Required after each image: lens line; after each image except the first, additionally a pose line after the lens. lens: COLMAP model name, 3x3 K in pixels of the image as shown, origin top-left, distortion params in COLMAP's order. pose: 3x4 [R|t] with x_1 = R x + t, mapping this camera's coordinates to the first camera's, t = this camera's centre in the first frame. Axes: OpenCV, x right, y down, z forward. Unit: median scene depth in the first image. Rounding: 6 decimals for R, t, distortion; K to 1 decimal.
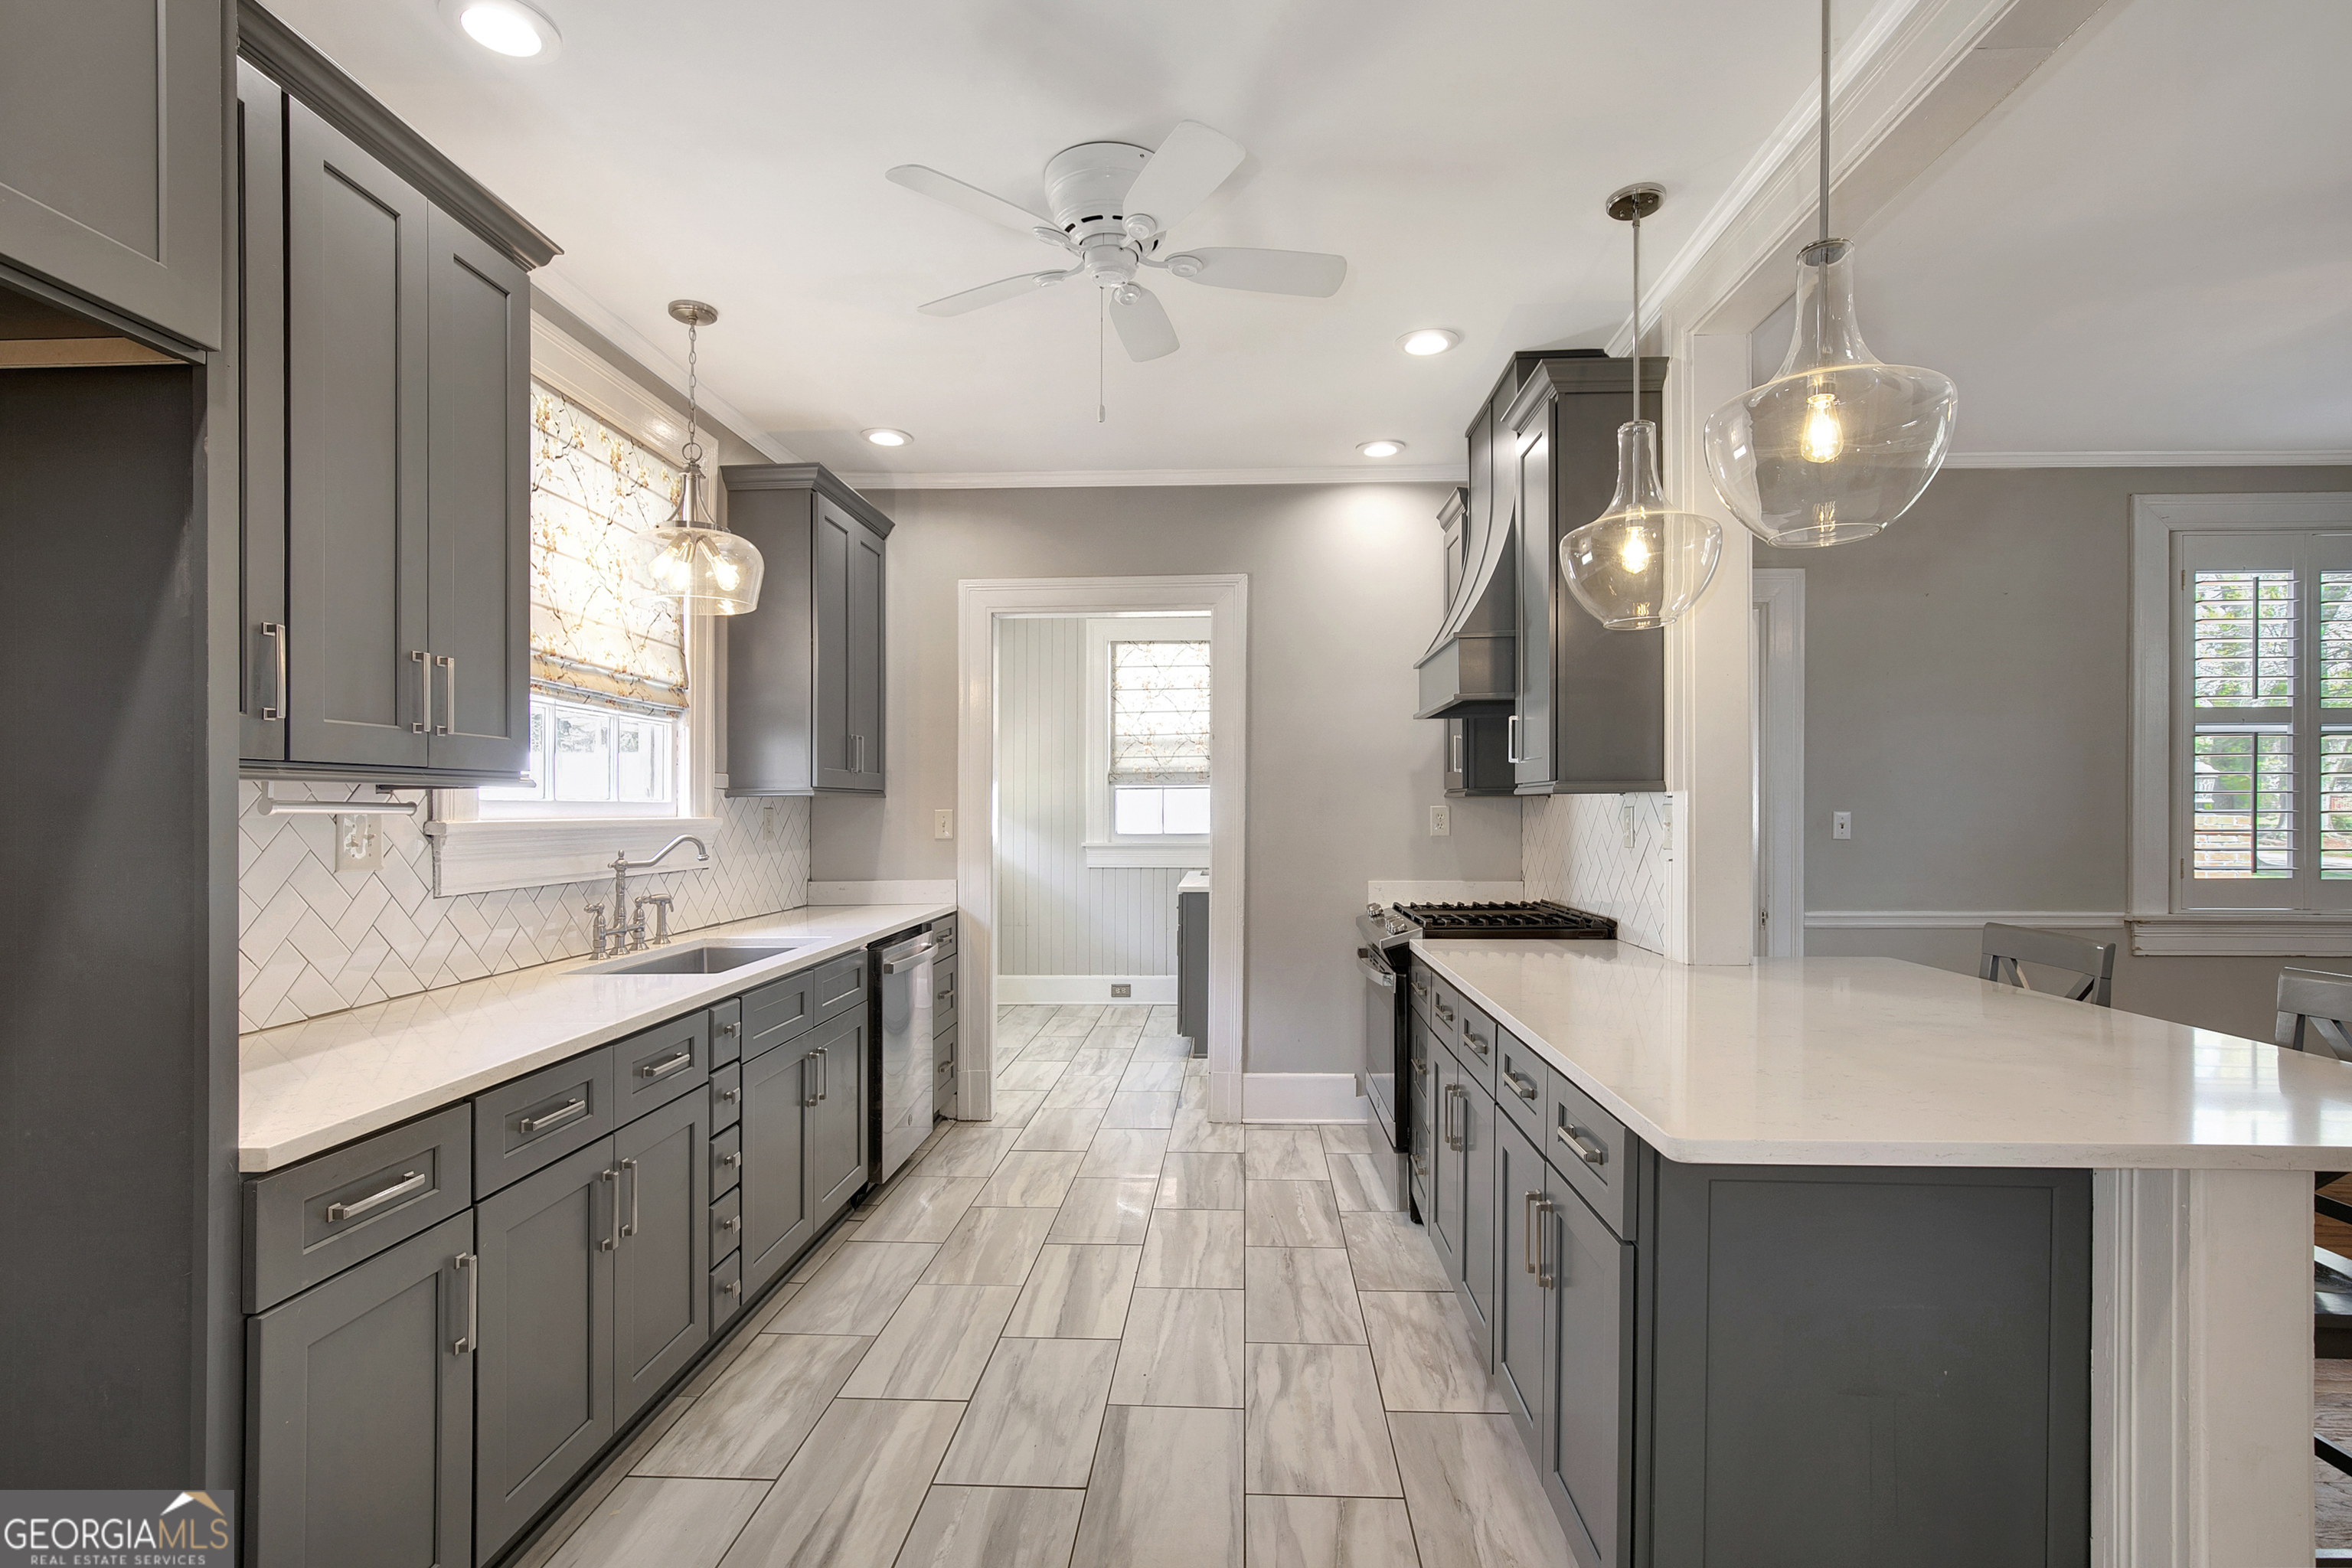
lens RADIAL K [[1119.4, 0, 1186.6], [0, 1119.4, 808.2], [0, 0, 1]] dist [-0.009920, 0.000861]
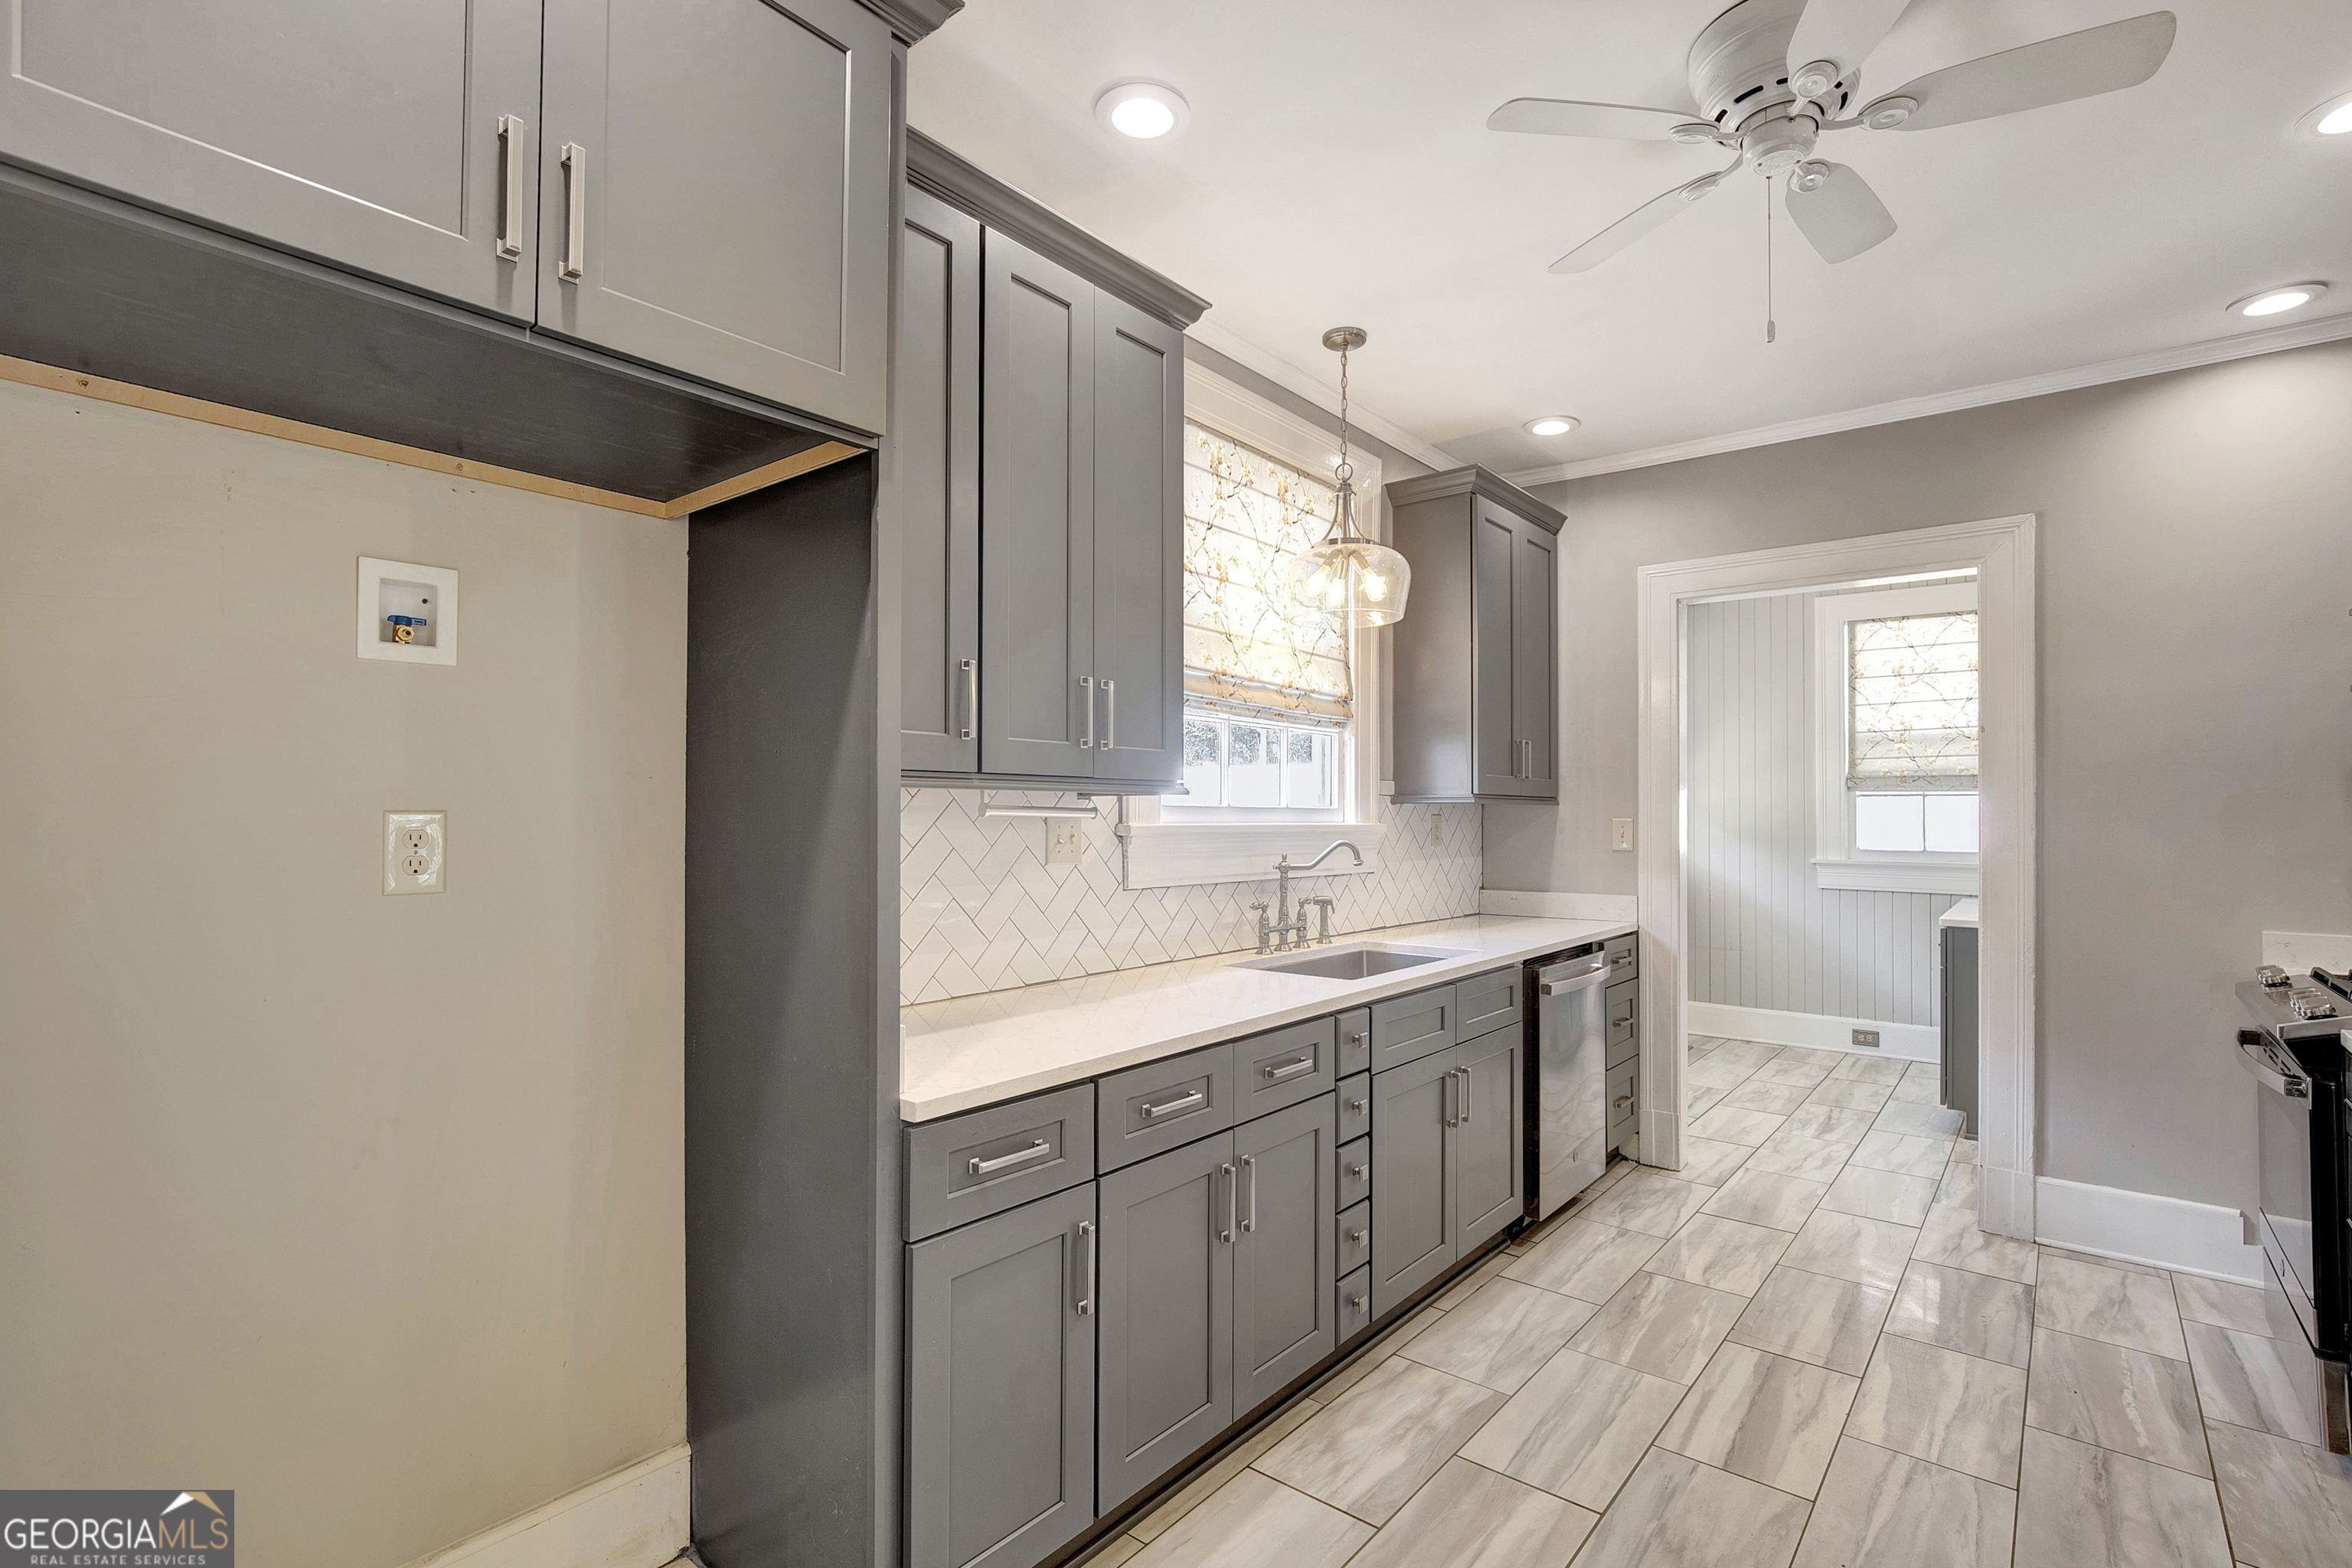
lens RADIAL K [[1089.5, 0, 1186.4], [0, 1089.5, 777.0], [0, 0, 1]] dist [-0.009390, 0.001012]
pose [[0.804414, -0.009872, -0.593988, 0.031763], [-0.010346, 0.999477, -0.030623, -0.002063], [0.593979, 0.030778, 0.803891, 0.087982]]
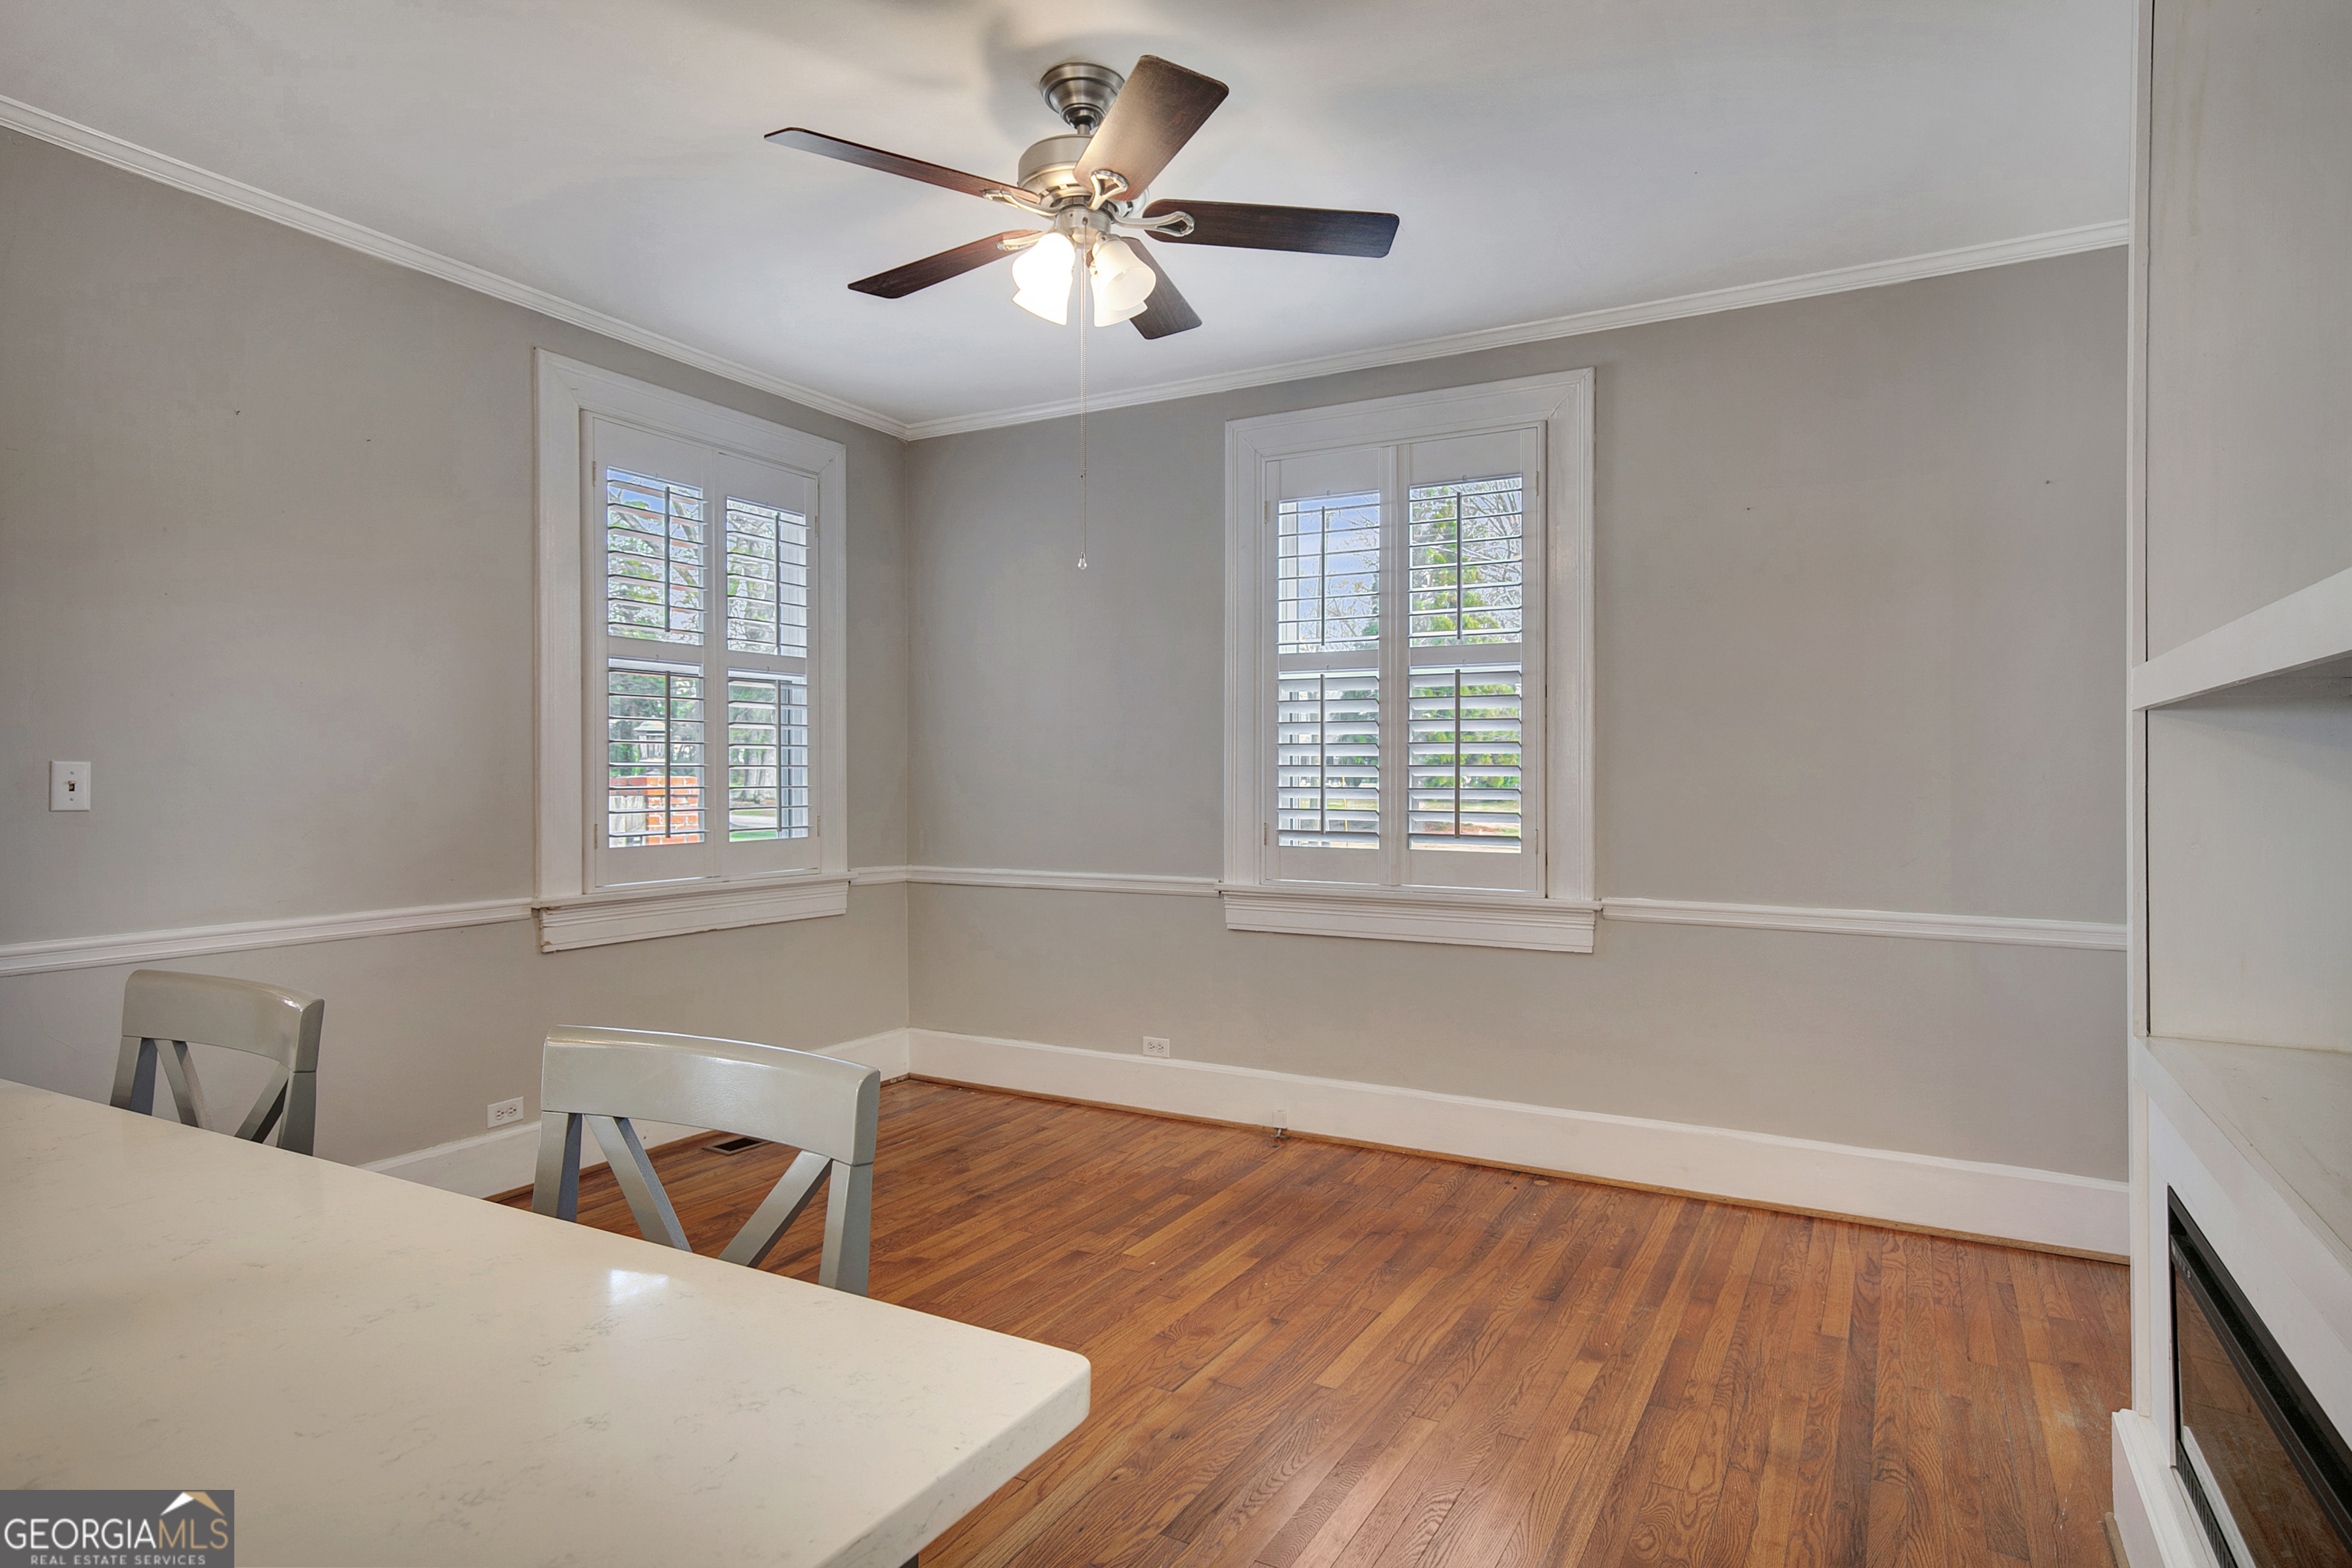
lens RADIAL K [[1311.4, 0, 1163.5], [0, 1311.4, 771.9], [0, 0, 1]] dist [0.028428, -0.000369]
pose [[0.453880, 0.004959, 0.891049, 0.286918], [-0.001448, 0.999987, -0.004828, 0.013693], [-0.891062, 0.000901, 0.453882, 0.247993]]
